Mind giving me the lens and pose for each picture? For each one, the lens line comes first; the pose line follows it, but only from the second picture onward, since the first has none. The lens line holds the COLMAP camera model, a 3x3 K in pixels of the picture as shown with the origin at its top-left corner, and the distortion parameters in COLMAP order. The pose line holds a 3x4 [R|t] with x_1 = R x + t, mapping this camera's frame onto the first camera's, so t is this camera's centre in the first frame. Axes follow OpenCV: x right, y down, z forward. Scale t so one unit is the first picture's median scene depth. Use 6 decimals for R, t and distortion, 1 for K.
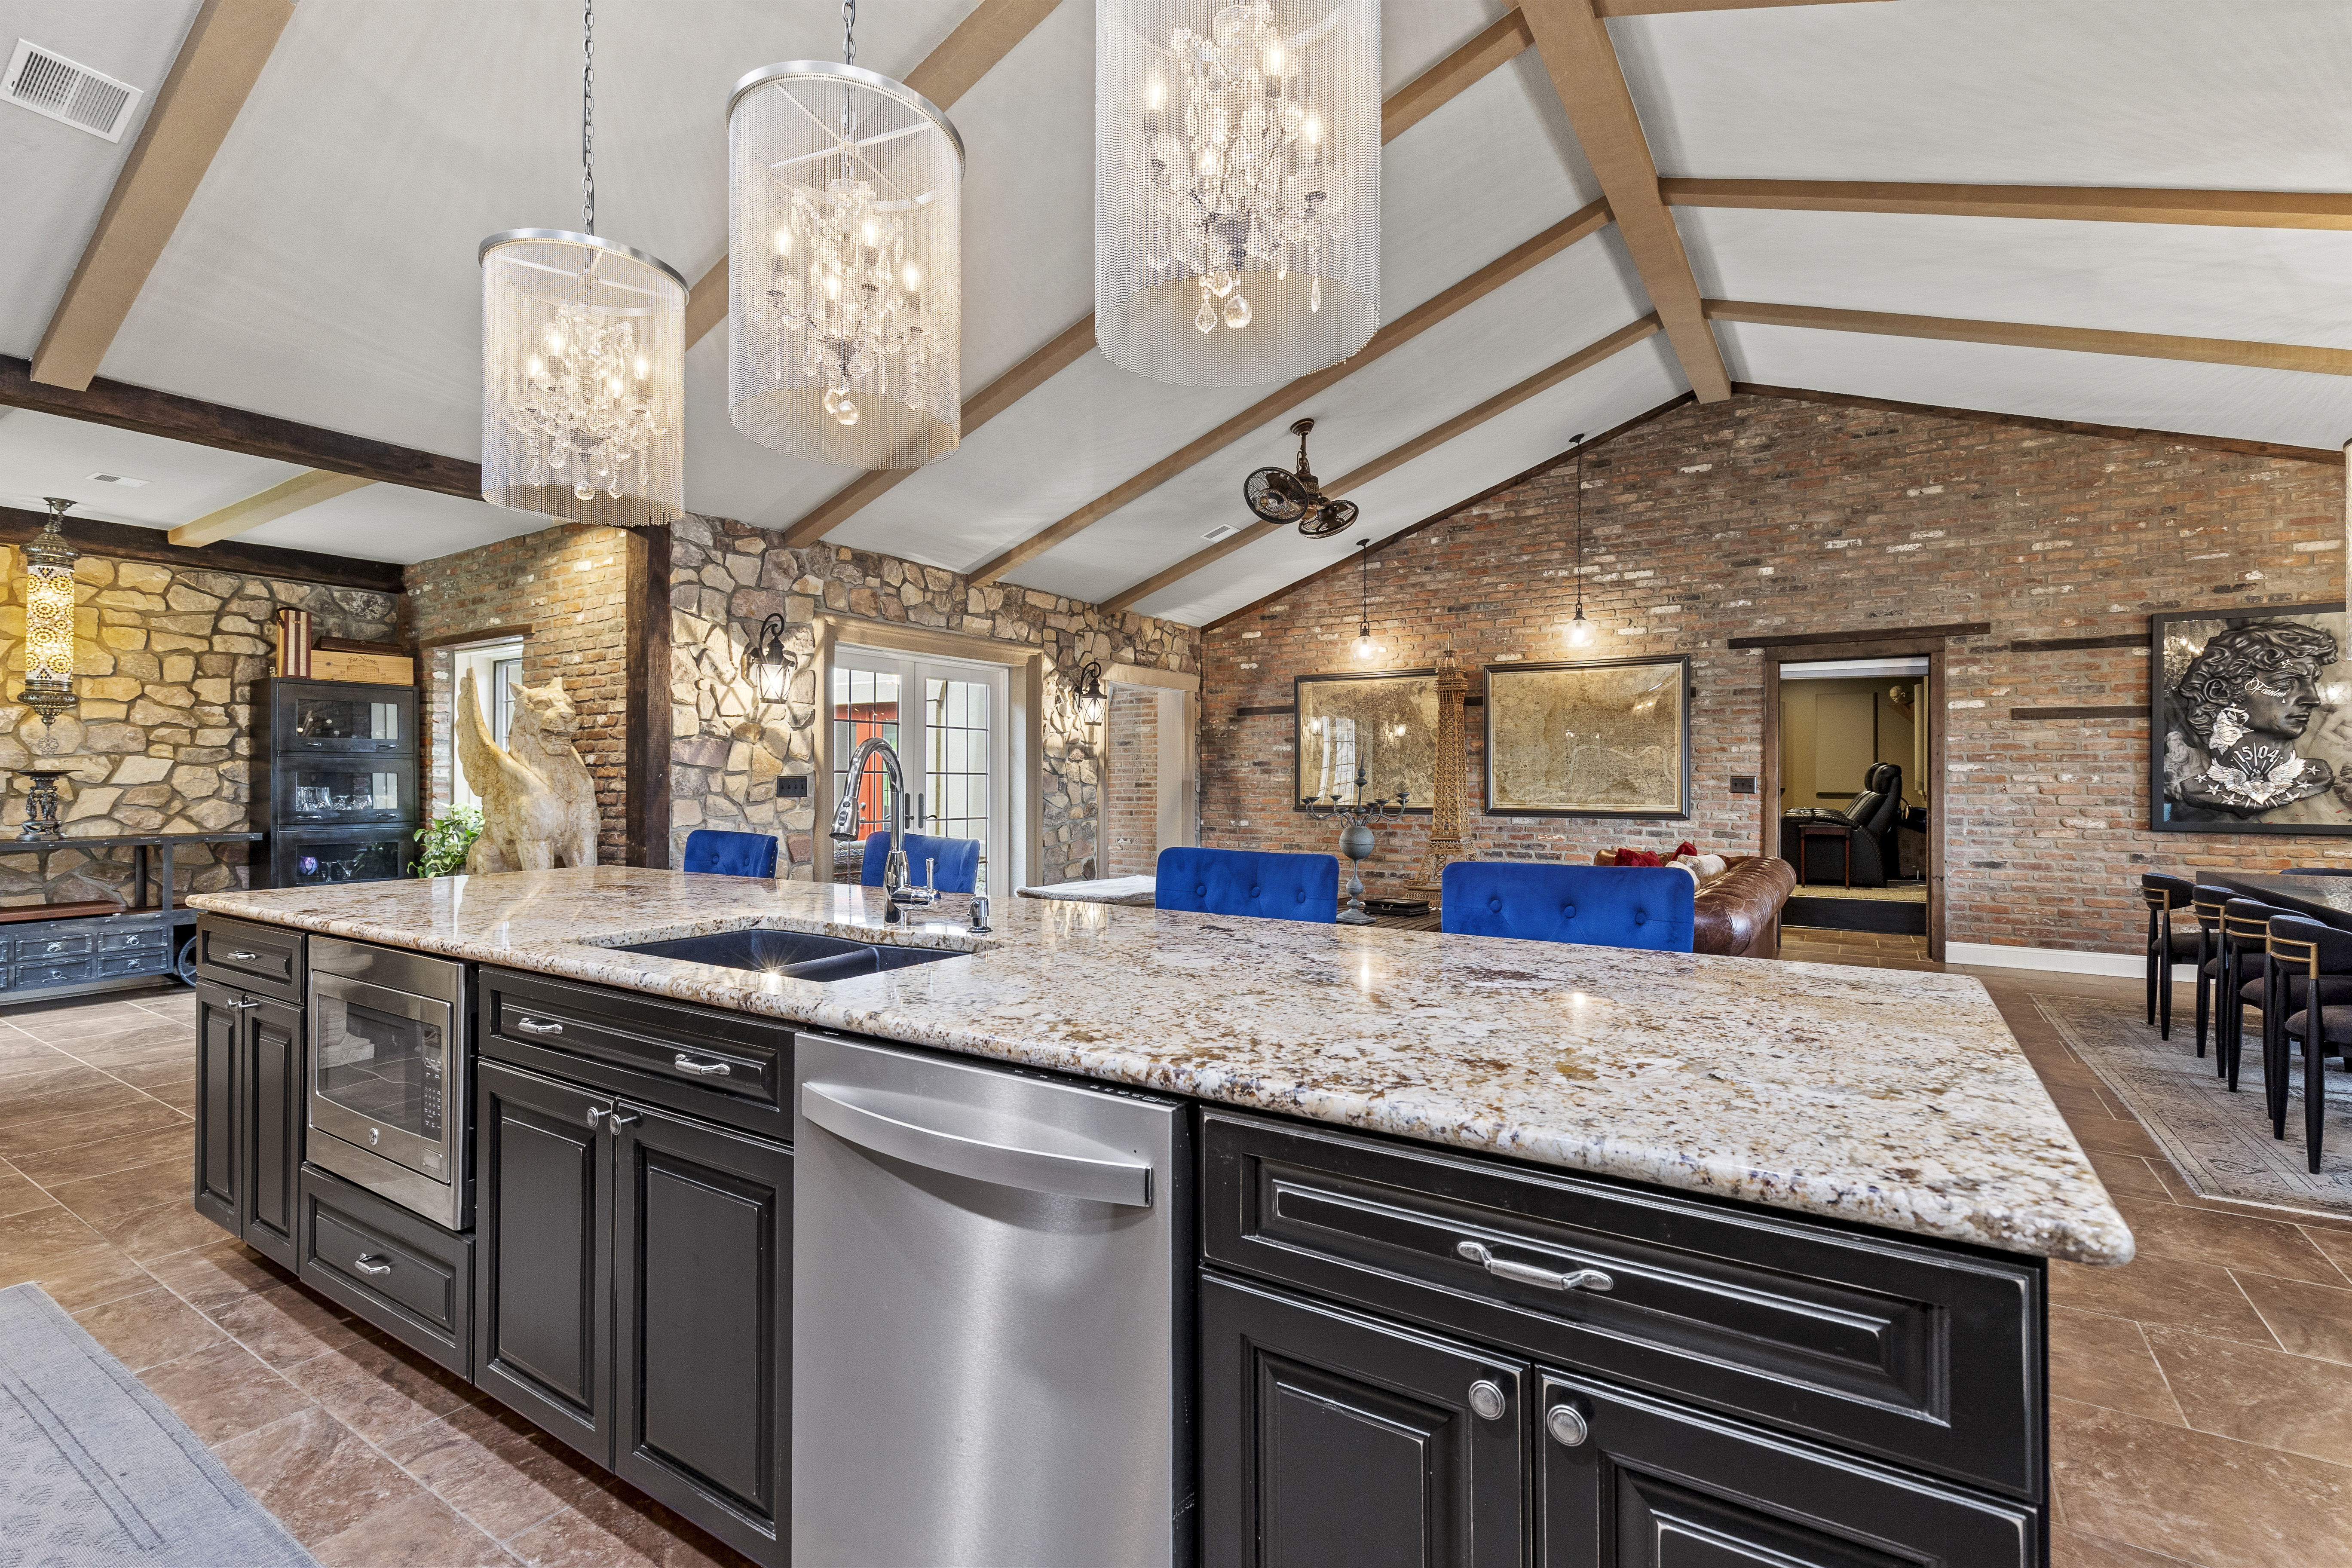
lens RADIAL K [[1069.3, 0, 1205.6], [0, 1069.3, 781.2], [0, 0, 1]] dist [0.001450, -0.000319]
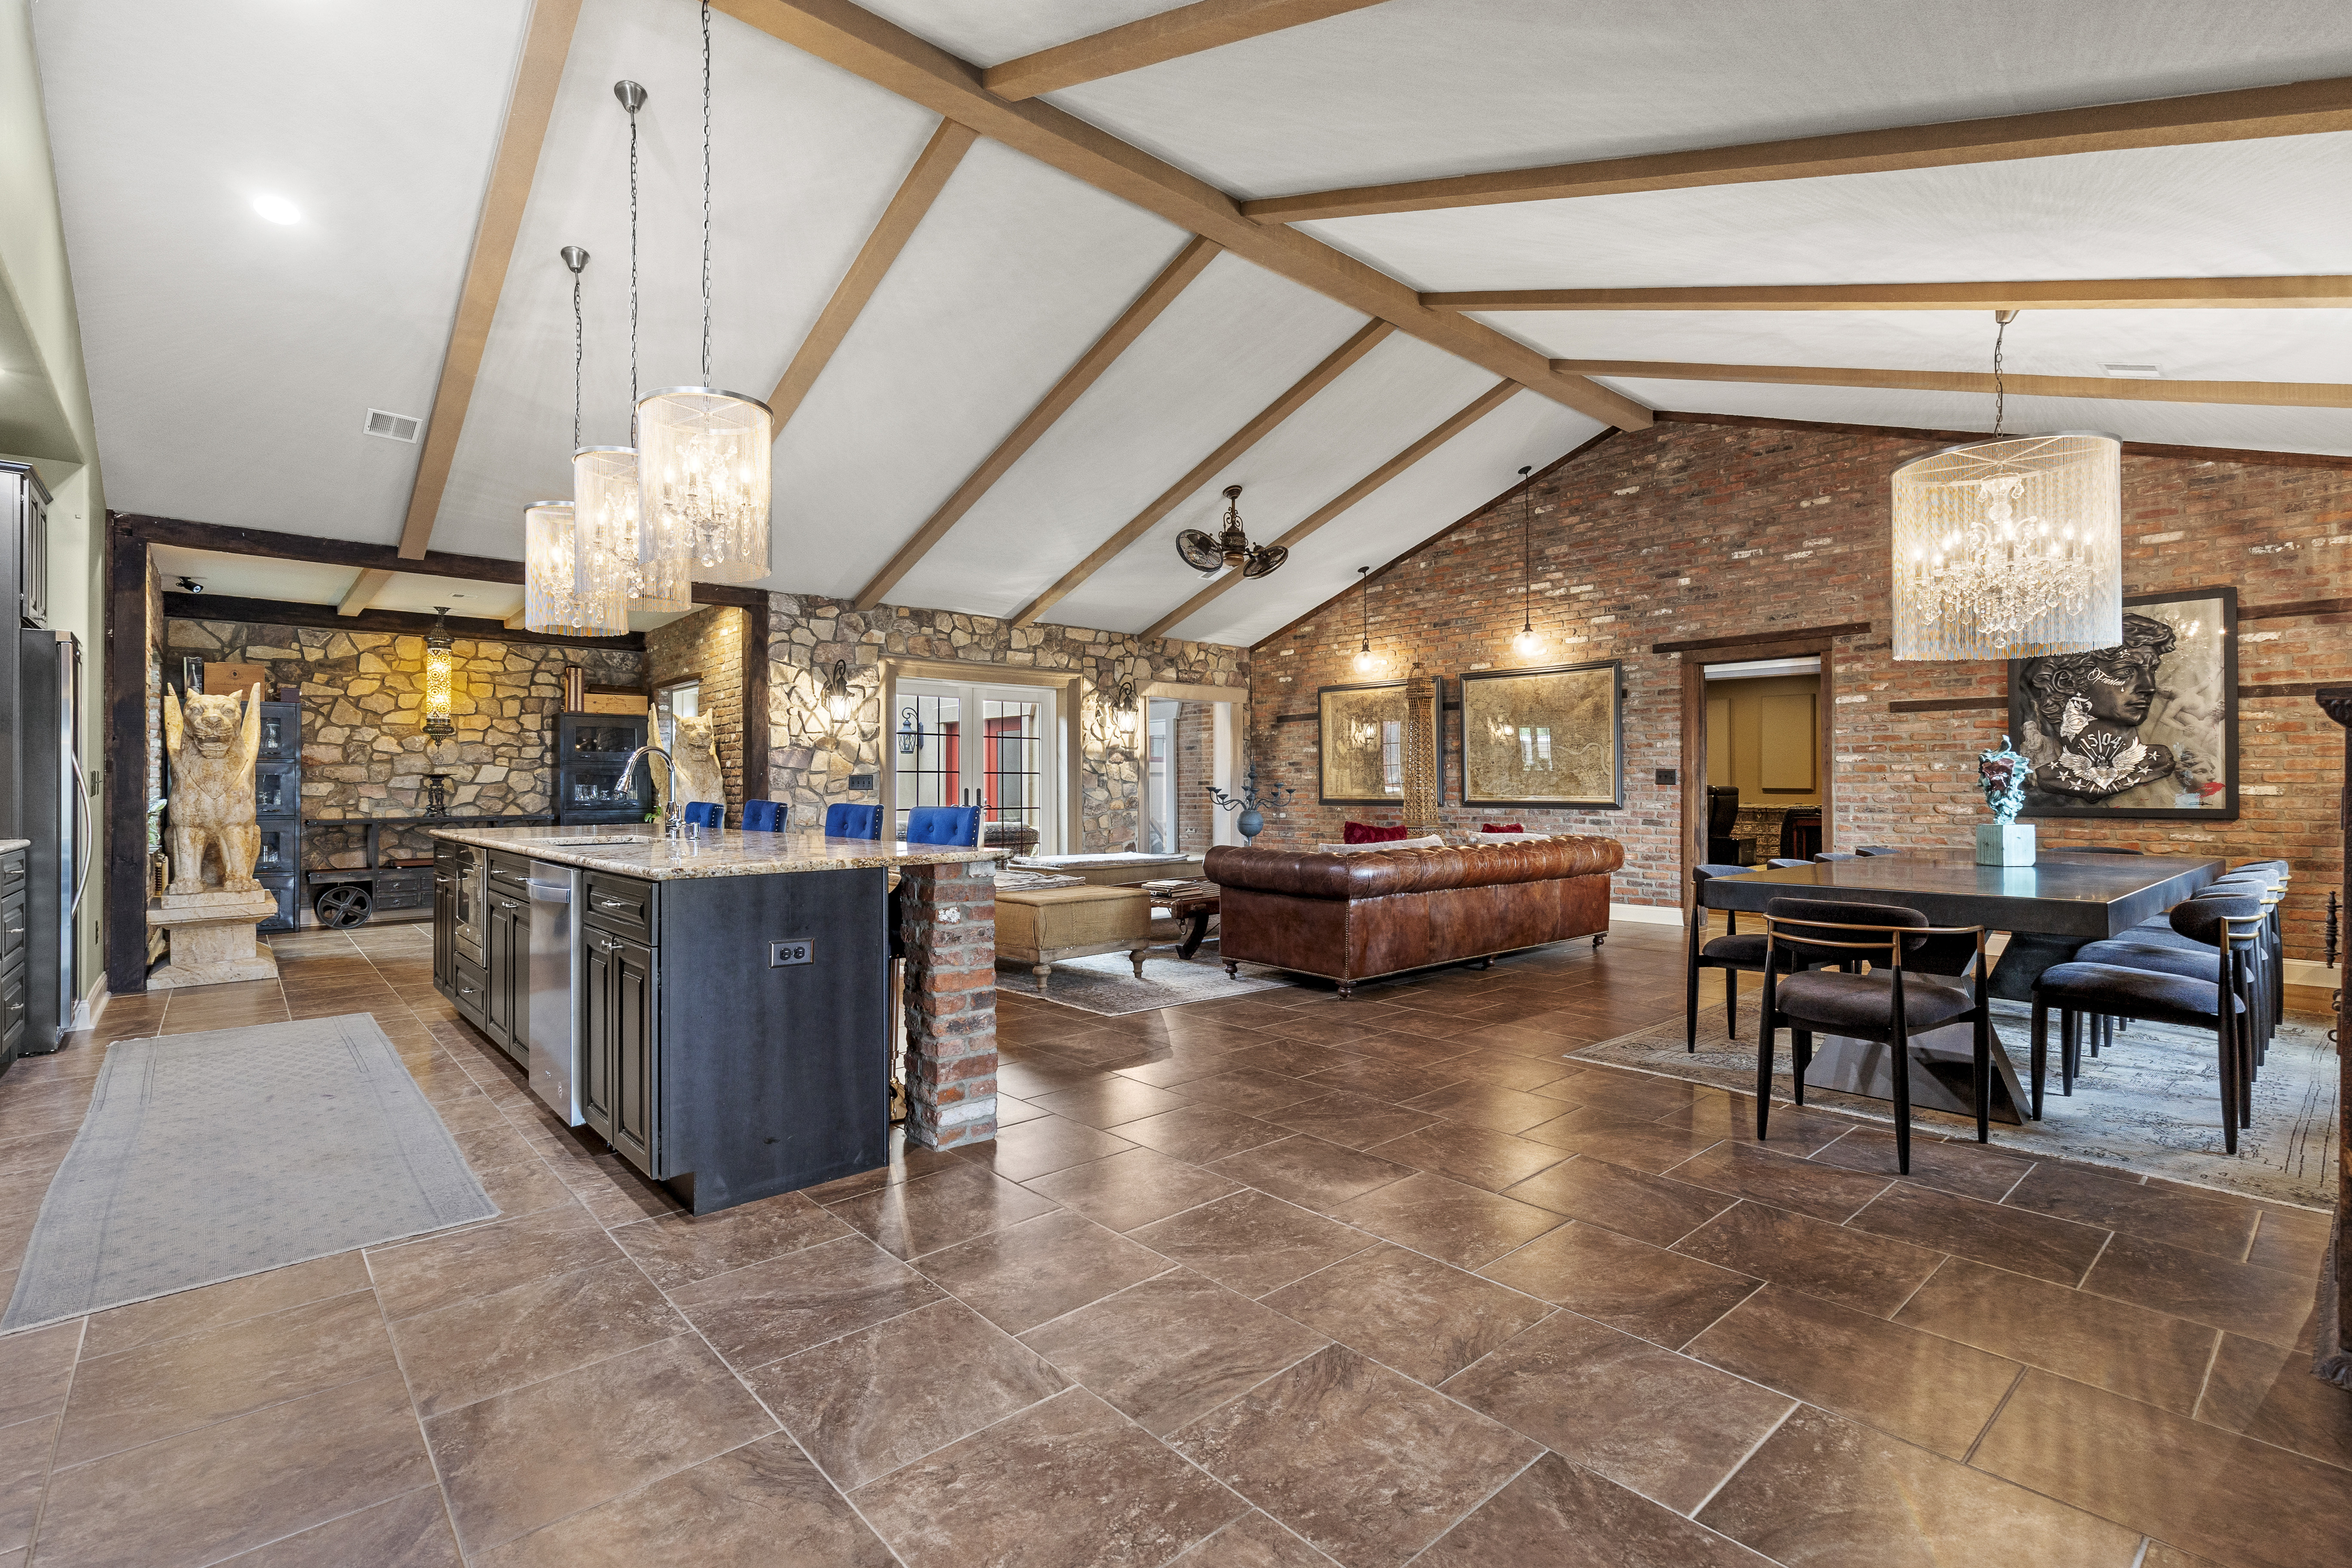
lens RADIAL K [[1072.2, 0, 1190.1], [0, 1072.2, 786.1], [0, 0, 1]] dist [0.002575, 0.000110]
pose [[0.964121, -0.005616, -0.265403, 0.355749], [0.005188, 0.999984, -0.002314, 0.014116], [0.265412, 0.000854, 0.964135, -0.210030]]
